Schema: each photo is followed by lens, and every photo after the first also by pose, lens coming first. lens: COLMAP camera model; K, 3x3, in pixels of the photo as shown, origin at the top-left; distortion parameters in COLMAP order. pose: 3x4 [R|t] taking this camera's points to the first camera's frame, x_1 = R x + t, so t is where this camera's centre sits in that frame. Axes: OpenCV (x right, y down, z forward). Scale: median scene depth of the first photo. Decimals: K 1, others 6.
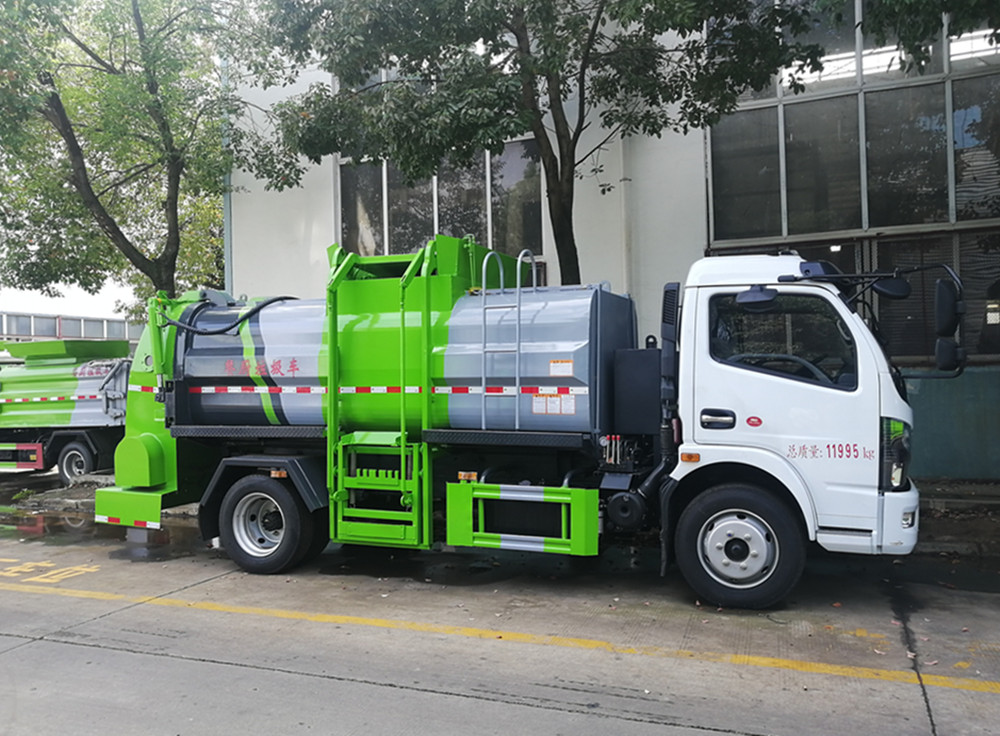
lens RADIAL K [[833.7, 0, 504.0], [0, 833.7, 353.7], [0, 0, 1]] dist [-0.011297, 0.056477]
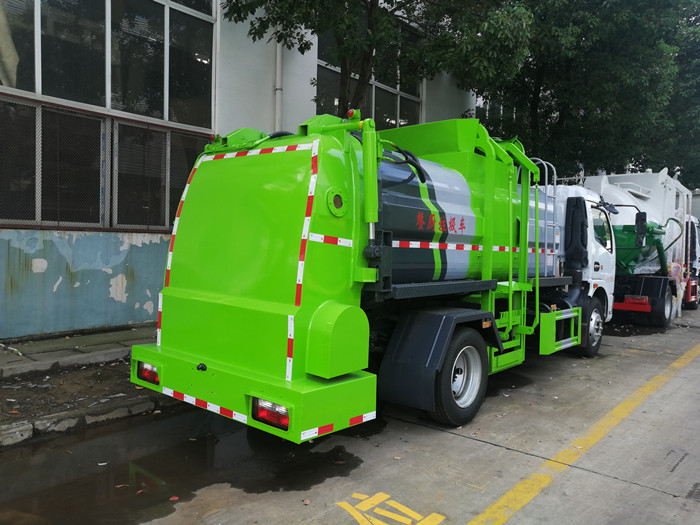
lens RADIAL K [[544.3, 0, 350.0], [0, 544.3, 262.5], [0, 0, 1]] dist [-0.002201, 0.031296]
pose [[0.313679, -0.006189, 0.949509, -1.230486], [-0.051813, 0.998377, 0.023624, 0.069726], [-0.948114, -0.056607, 0.312850, 1.172465]]
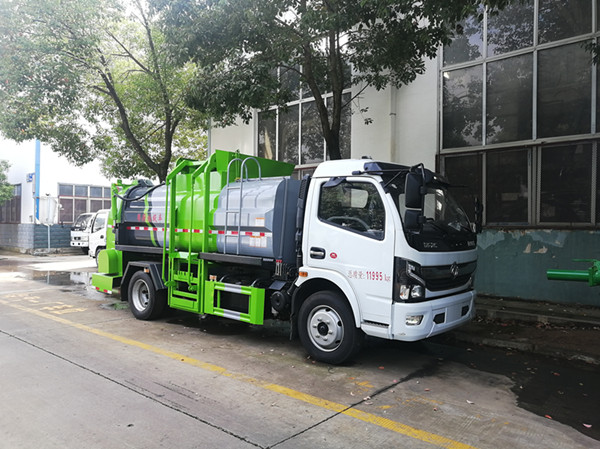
lens RADIAL K [[467.8, 0, 300.0], [0, 467.8, 224.5], [0, 0, 1]] dist [0.002931, 0.002776]
pose [[0.946181, 0.030657, -0.322181, 0.541187], [-0.024319, 0.999424, 0.023680, -0.004007], [0.322722, -0.014570, 0.946382, 0.065046]]
